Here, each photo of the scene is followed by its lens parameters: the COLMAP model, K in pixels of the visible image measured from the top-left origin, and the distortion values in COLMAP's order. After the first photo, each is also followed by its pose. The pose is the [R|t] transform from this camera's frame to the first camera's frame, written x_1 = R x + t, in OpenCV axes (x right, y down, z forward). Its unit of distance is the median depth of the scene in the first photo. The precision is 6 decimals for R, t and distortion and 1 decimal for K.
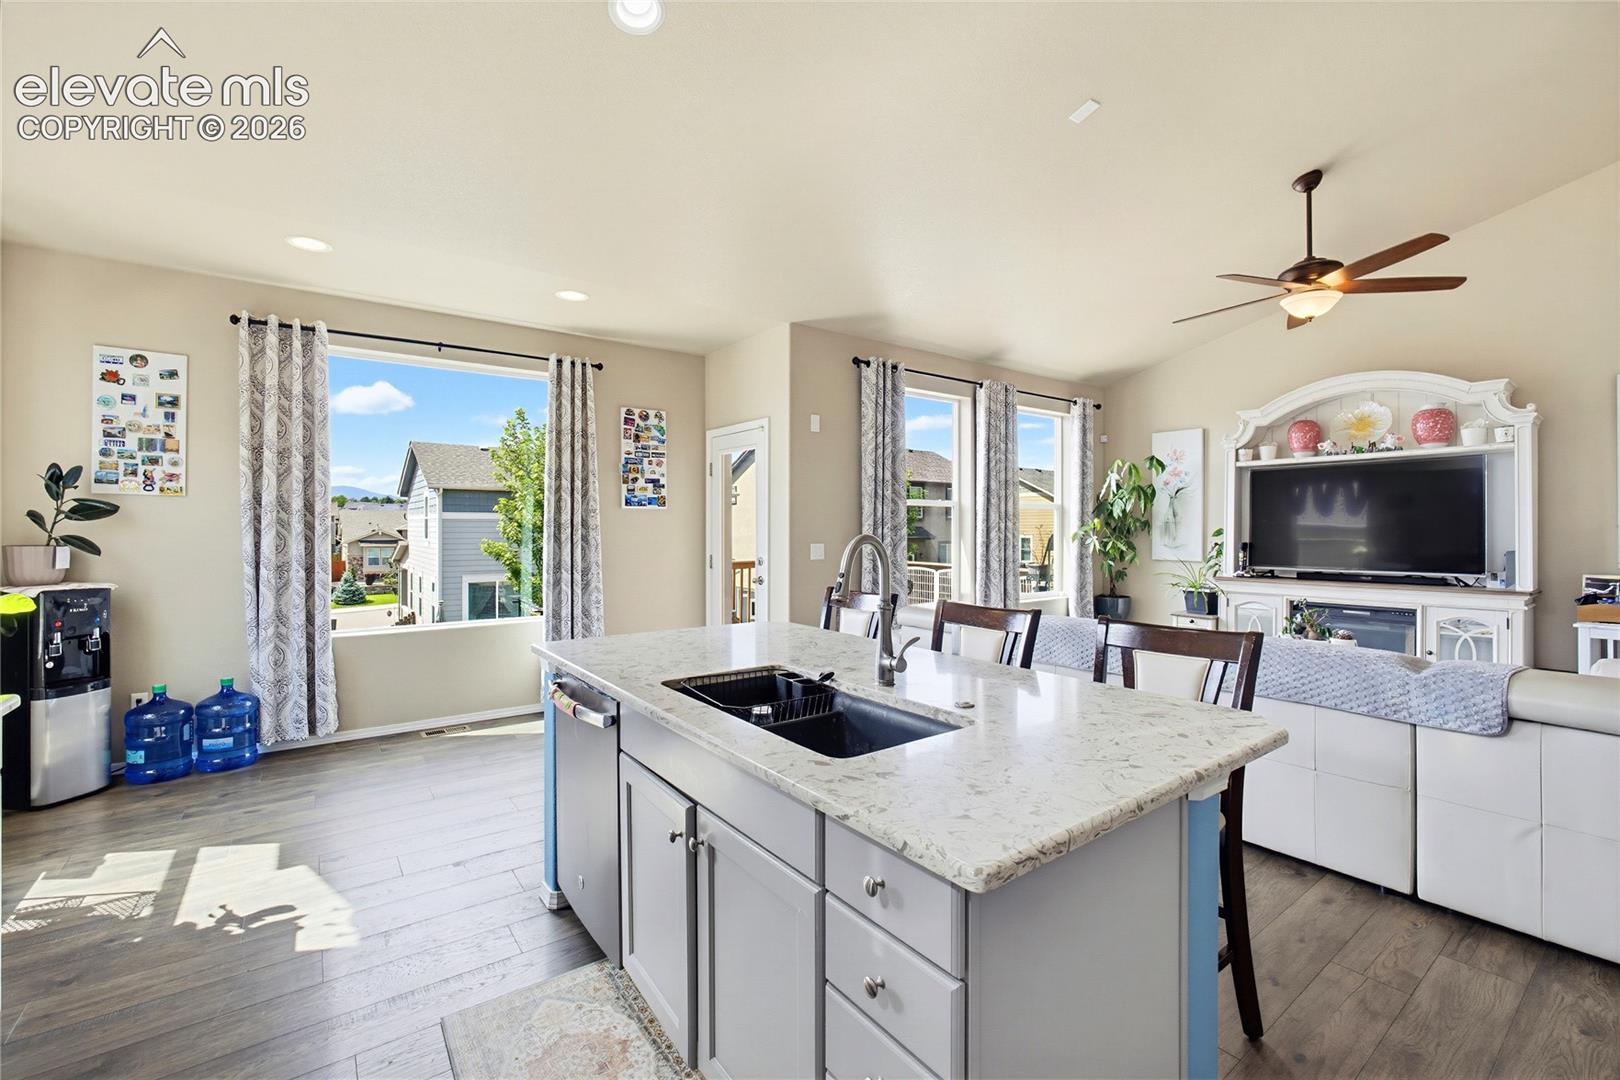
lens RADIAL K [[705.5, 0, 818.1], [0, 705.5, 523.1], [0, 0, 1]] dist [-0.014695, 0.000251]
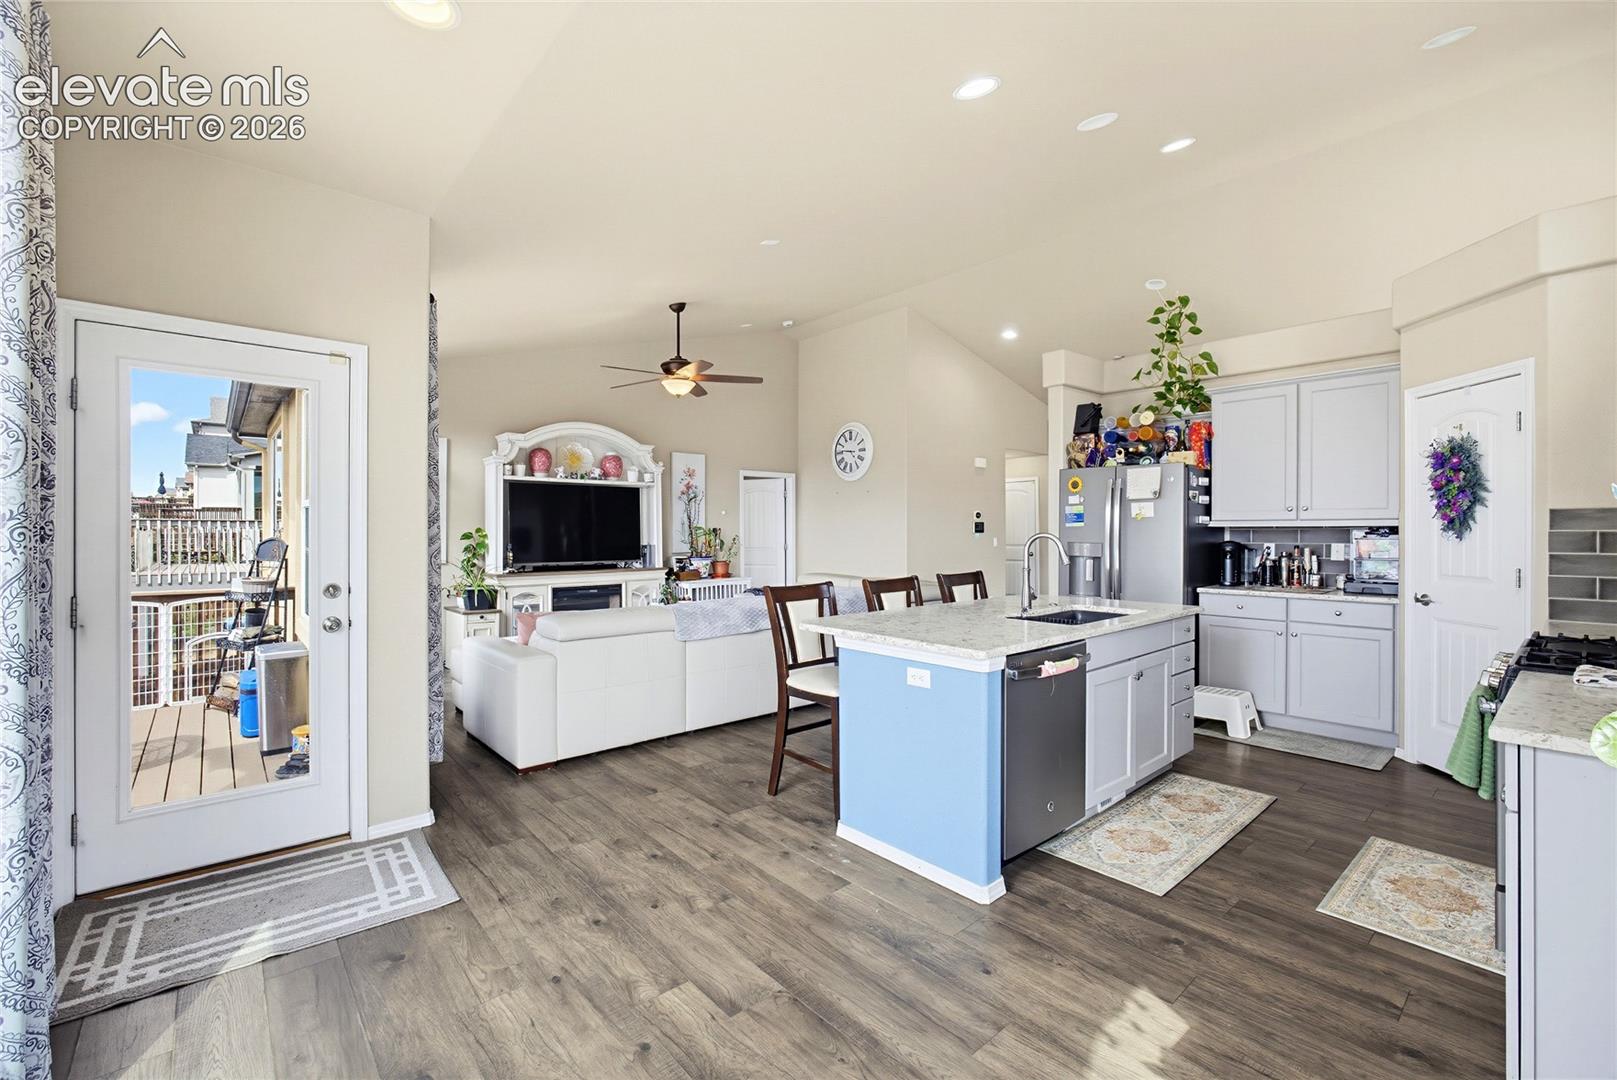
lens RADIAL K [[687.4, 0, 810.4], [0, 687.4, 538.8], [0, 0, 1]] dist [-0.018367, 0.006094]
pose [[-0.083082, -0.008501, 0.996506, -0.687783], [-0.007270, 0.999942, 0.007924, 0.006975], [-0.996516, -0.006586, -0.083139, 0.687972]]
